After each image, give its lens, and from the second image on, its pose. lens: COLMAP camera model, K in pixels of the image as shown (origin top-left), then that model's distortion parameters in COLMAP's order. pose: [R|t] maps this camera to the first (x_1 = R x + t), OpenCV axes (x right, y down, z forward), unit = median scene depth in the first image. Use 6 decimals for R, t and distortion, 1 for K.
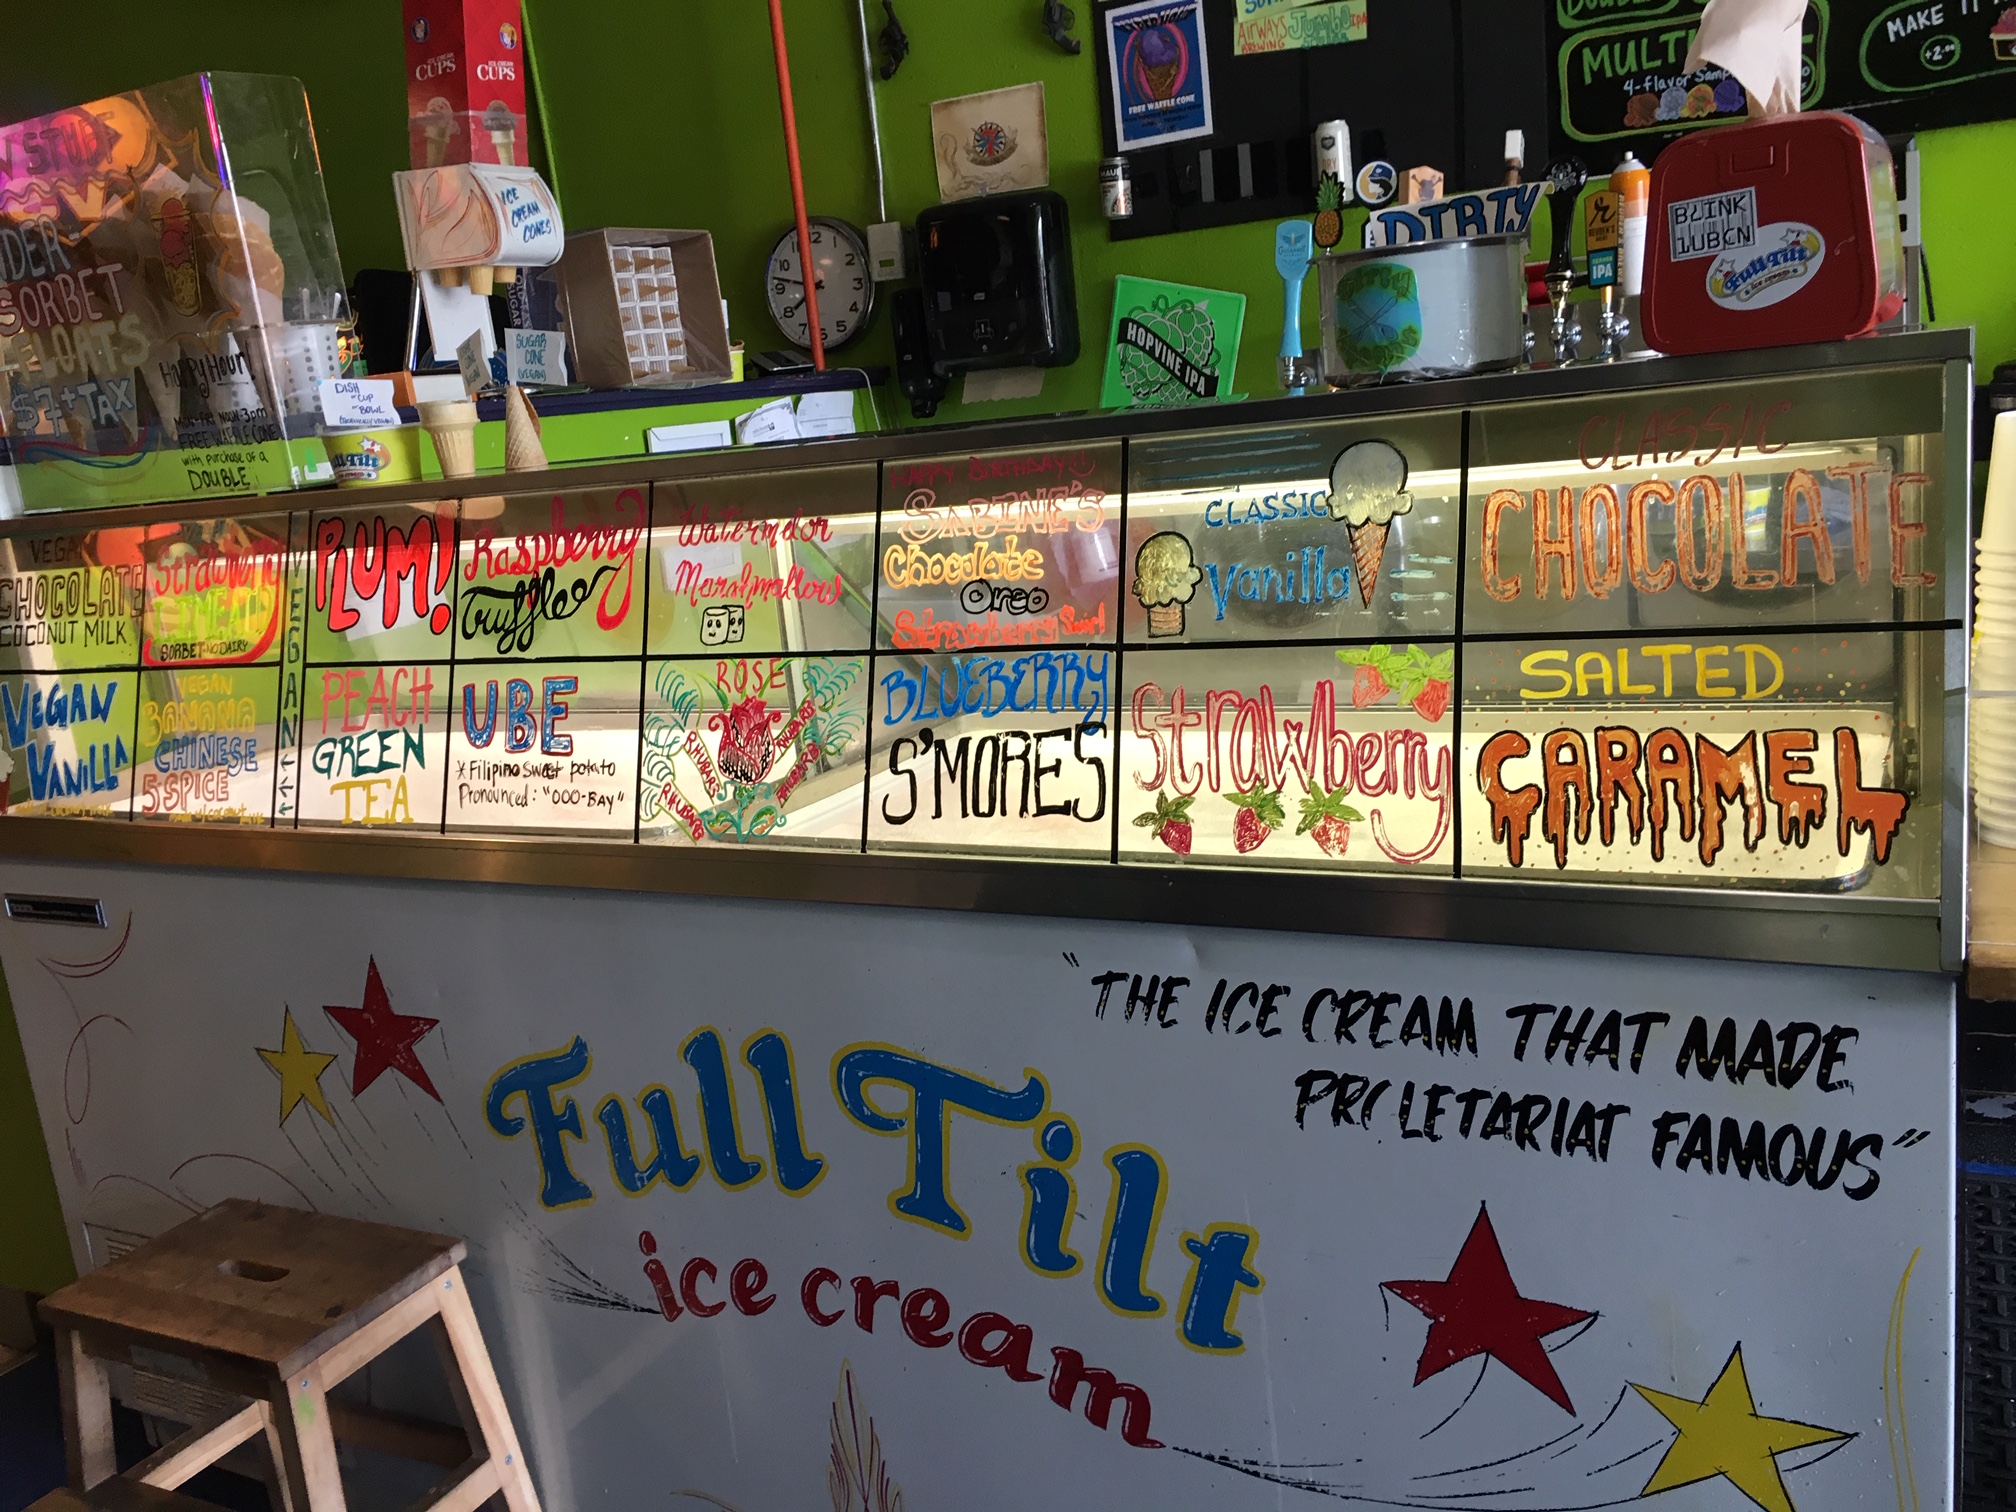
lens RADIAL K [[1712.4, 0, 1005.7], [0, 1712.4, 761.7], [0, 0, 1]] dist [0.057791, -0.077296]
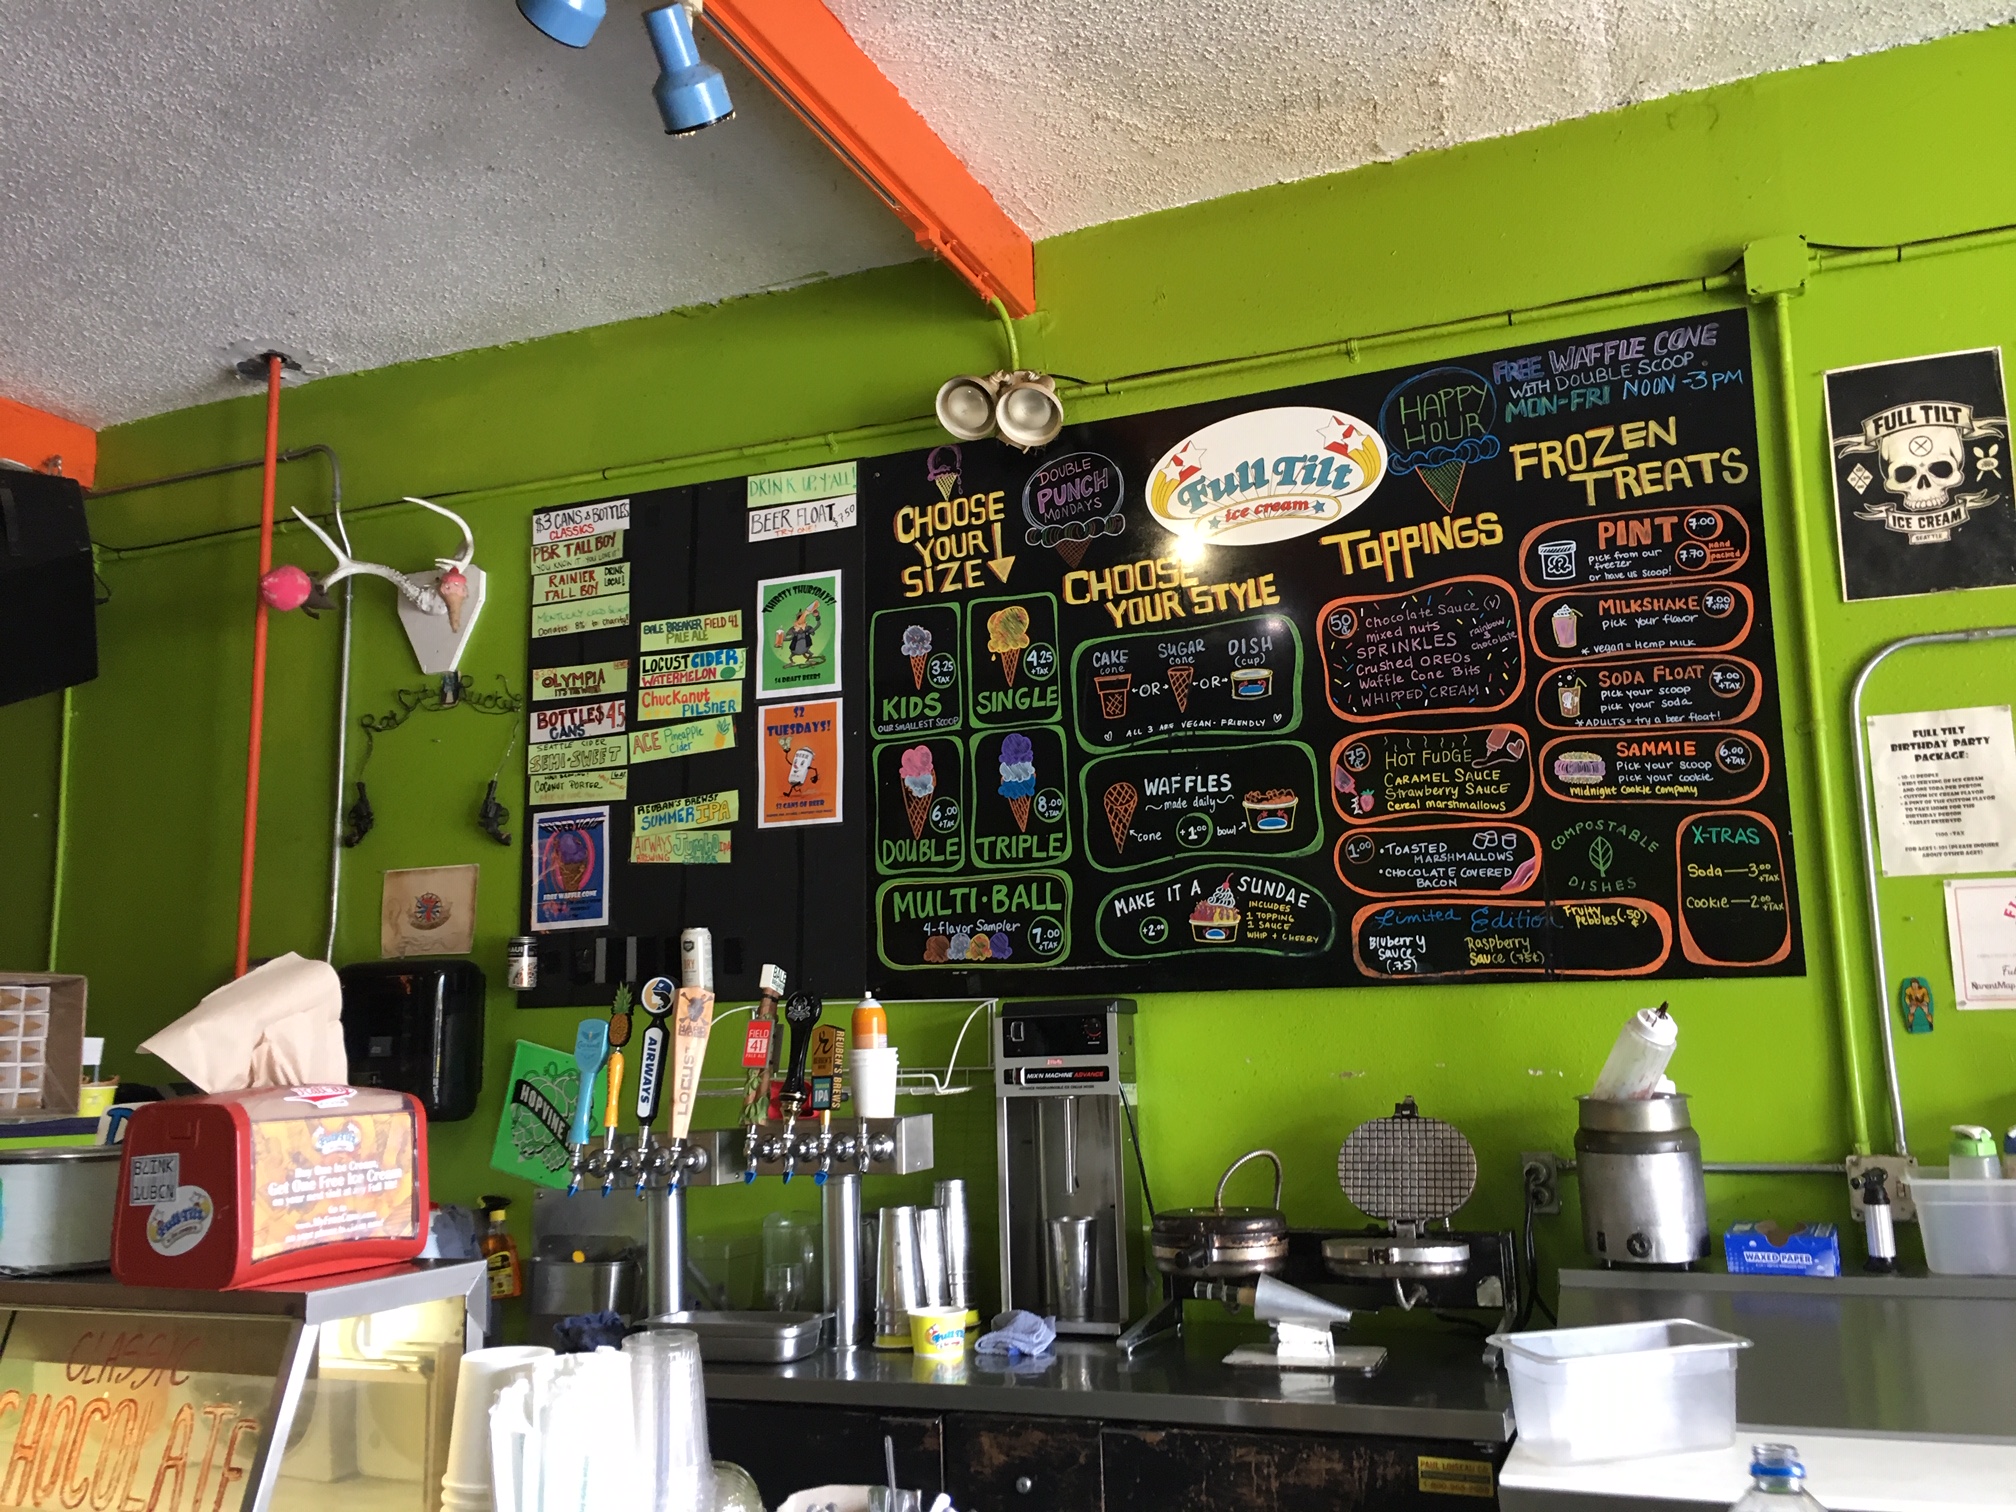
lens RADIAL K [[1712.4, 0, 1006.0], [0, 1712.4, 748.2], [0, 0, 1]] dist [0.057791, -0.077296]
pose [[0.993354, 0.095670, 0.063986, 0.300365], [-0.063133, 0.917757, -0.392093, -0.052355], [-0.096235, 0.385448, 0.917698, -0.086796]]
